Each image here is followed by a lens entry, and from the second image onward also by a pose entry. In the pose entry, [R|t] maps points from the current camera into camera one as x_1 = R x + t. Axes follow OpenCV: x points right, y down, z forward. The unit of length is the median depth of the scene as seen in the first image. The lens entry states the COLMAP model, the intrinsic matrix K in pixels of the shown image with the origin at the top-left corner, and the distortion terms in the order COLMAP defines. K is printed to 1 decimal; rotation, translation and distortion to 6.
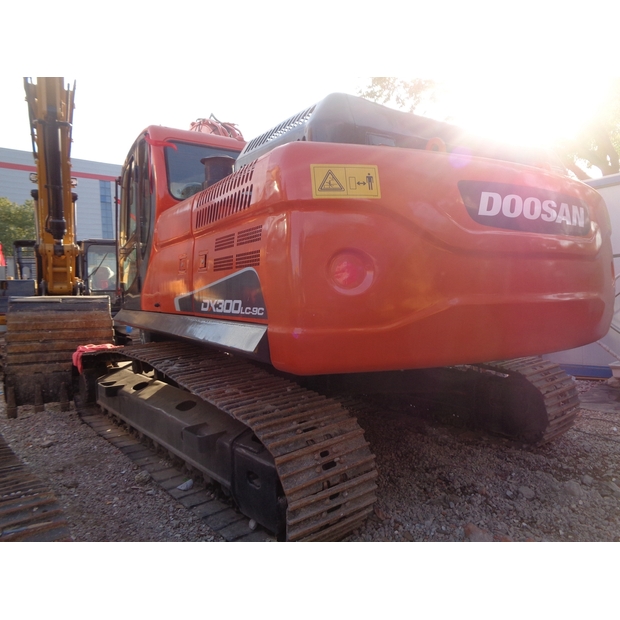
lens RADIAL K [[467.7, 0, 310.0], [0, 467.7, 310.0], [0, 0, 1]] dist [-0.000840, 0.002817]
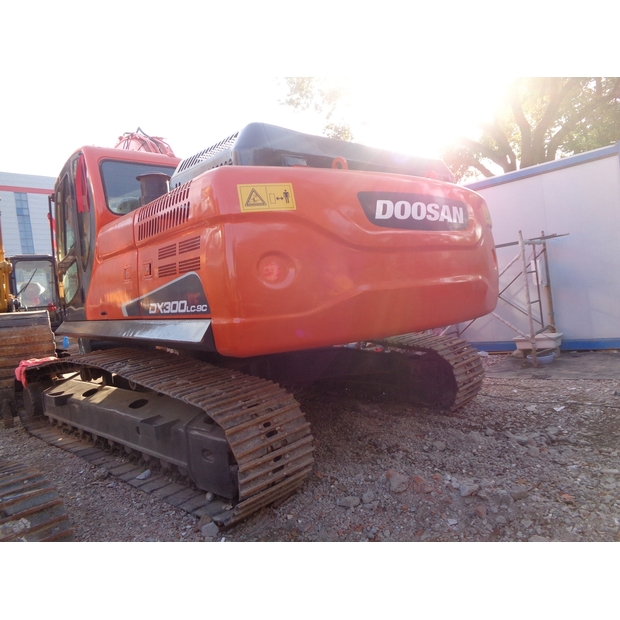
lens RADIAL K [[476.1, 0, 310.0], [0, 476.1, 310.0], [0, 0, 1]] dist [0.014485, 0.010606]
pose [[0.989723, -0.071153, 0.124037, 0.007625], [0.072036, 0.997399, -0.002636, 0.022443], [-0.123527, 0.011544, 0.992274, -0.174107]]
